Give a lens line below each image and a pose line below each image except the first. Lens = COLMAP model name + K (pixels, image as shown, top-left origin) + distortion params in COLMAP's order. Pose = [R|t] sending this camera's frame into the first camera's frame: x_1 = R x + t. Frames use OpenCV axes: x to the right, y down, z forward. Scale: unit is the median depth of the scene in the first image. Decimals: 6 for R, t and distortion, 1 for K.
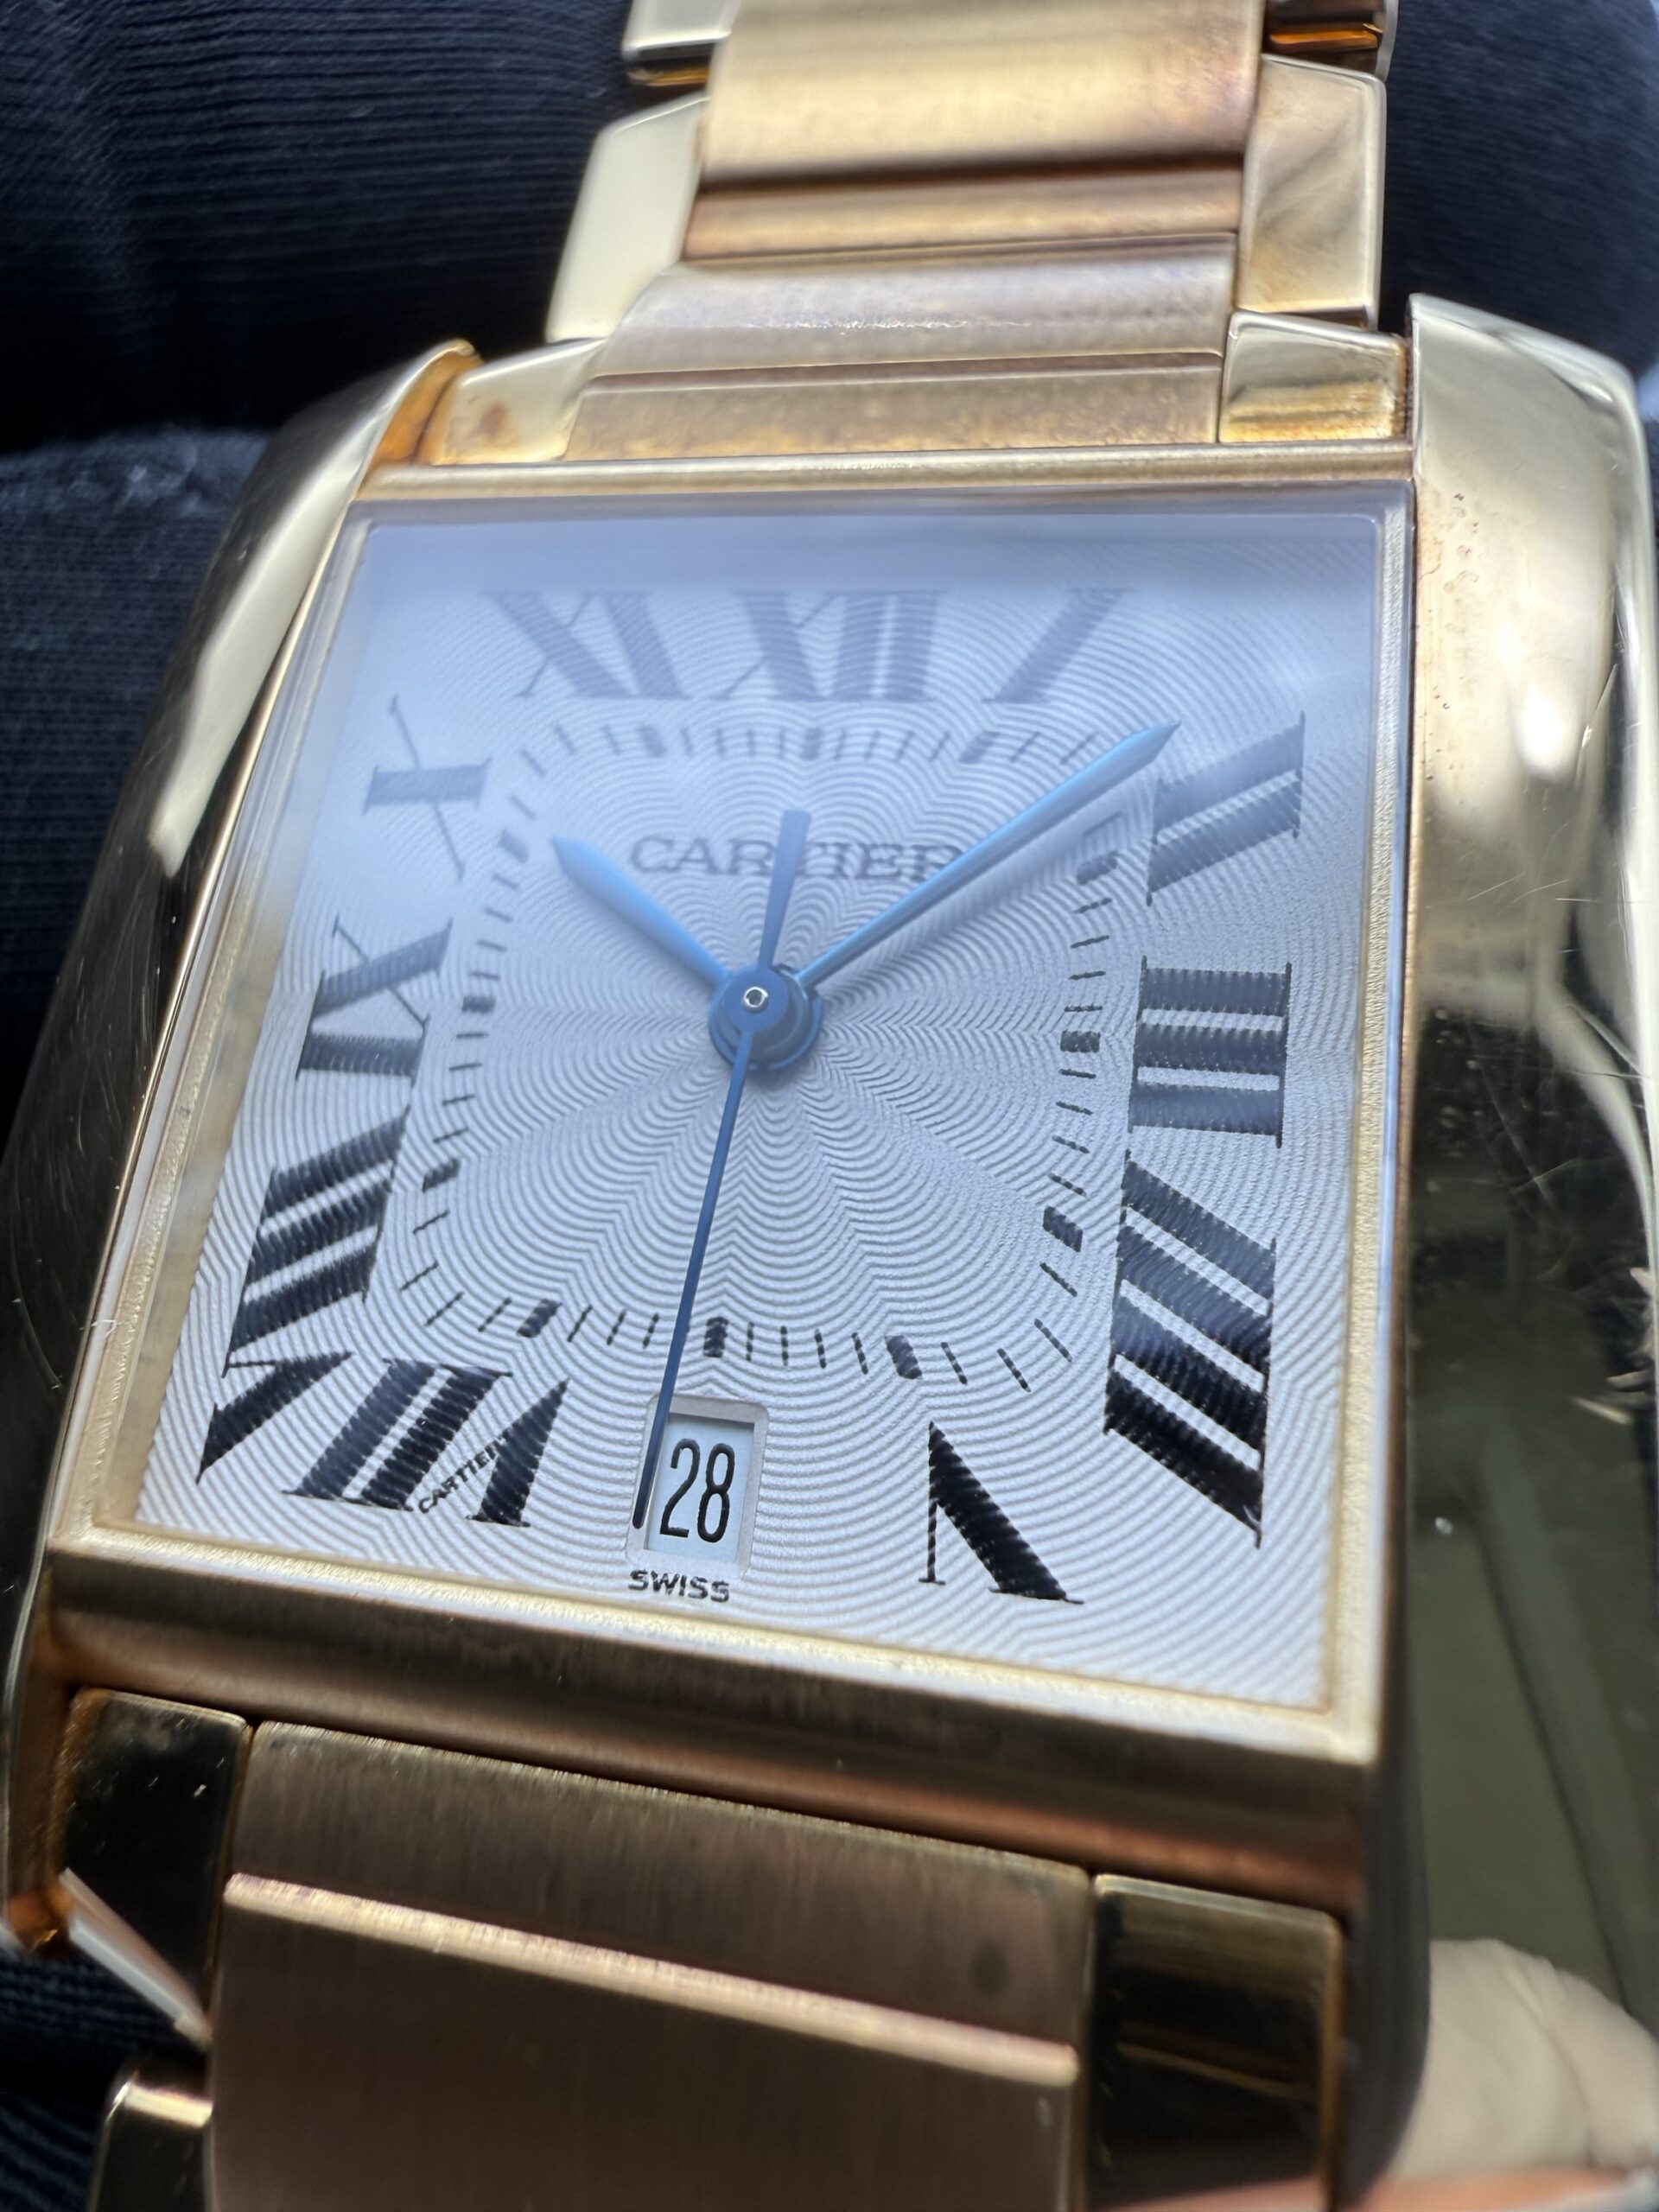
lens RADIAL K [[1711.4, 0, 825.6], [0, 1711.4, 1048.8], [0, 0, 1]] dist [0.038385, 0.000853]
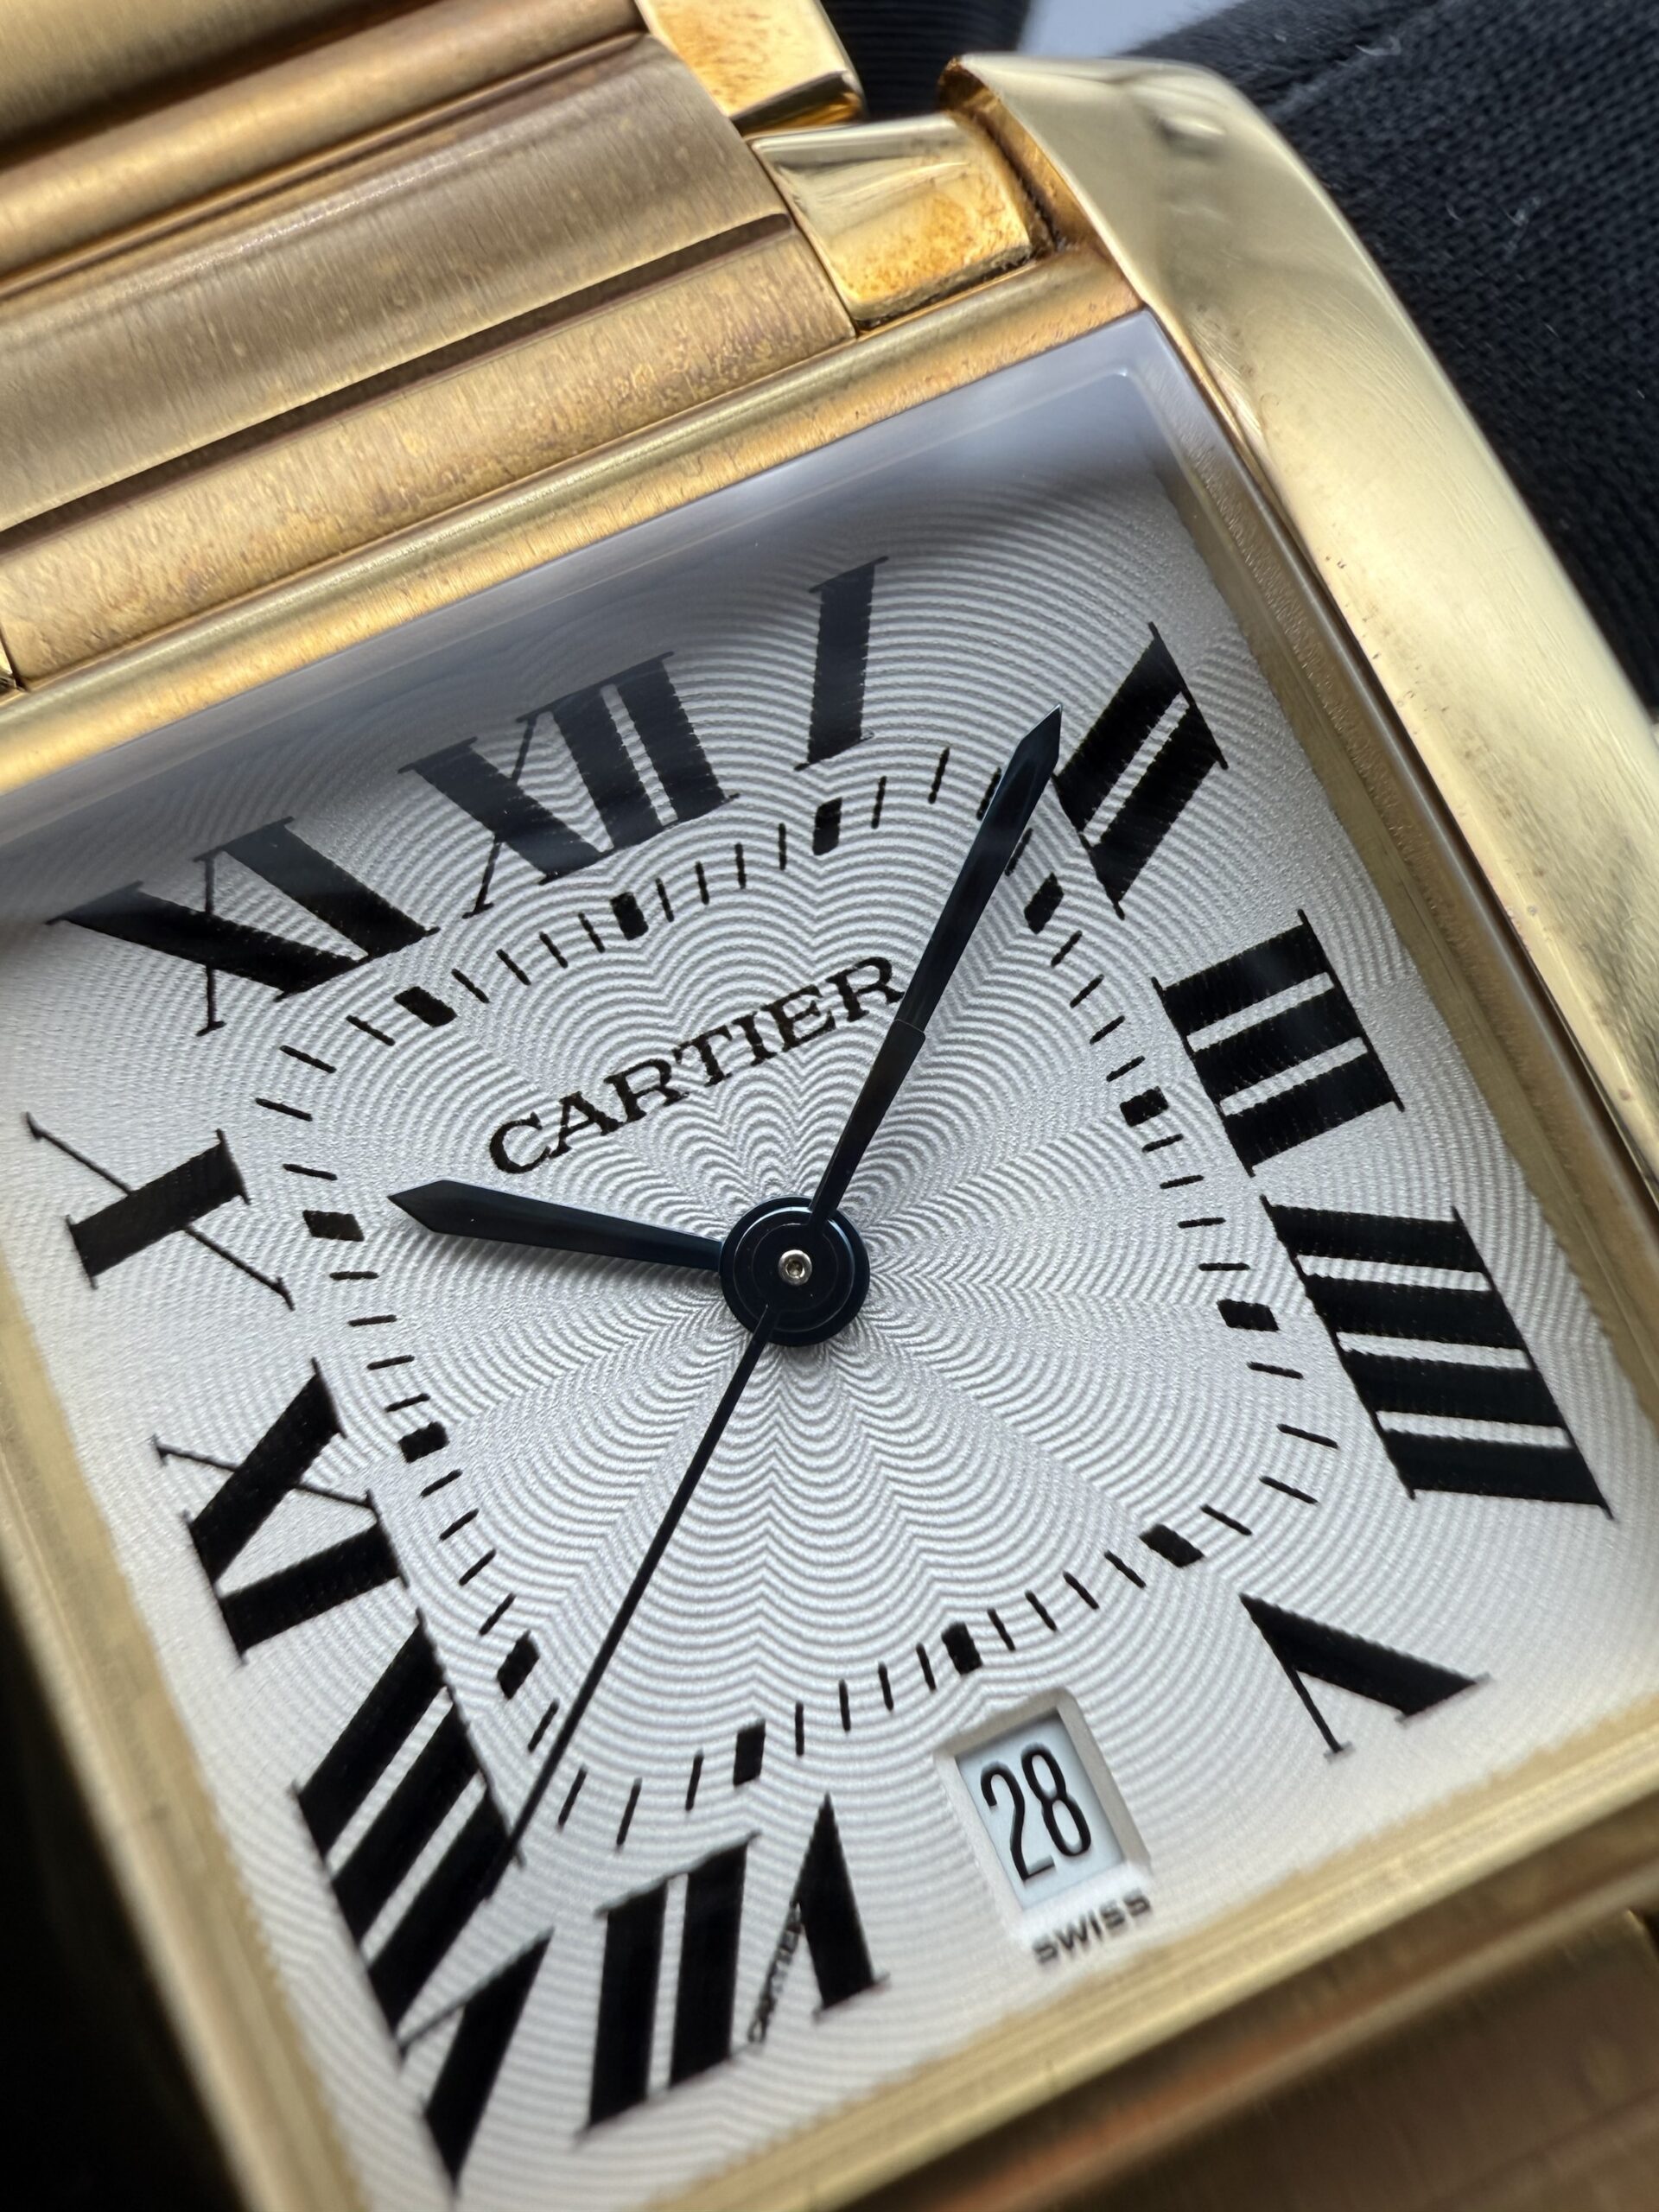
lens RADIAL K [[1711.4, 0, 825.6], [0, 1711.4, 1048.8], [0, 0, 1]] dist [0.038385, 0.000853]
pose [[0.816209, -0.498718, 0.291690, -0.205225], [0.446370, 0.864870, 0.229681, -0.284463], [-0.366821, -0.057266, 0.928527, 0.269364]]
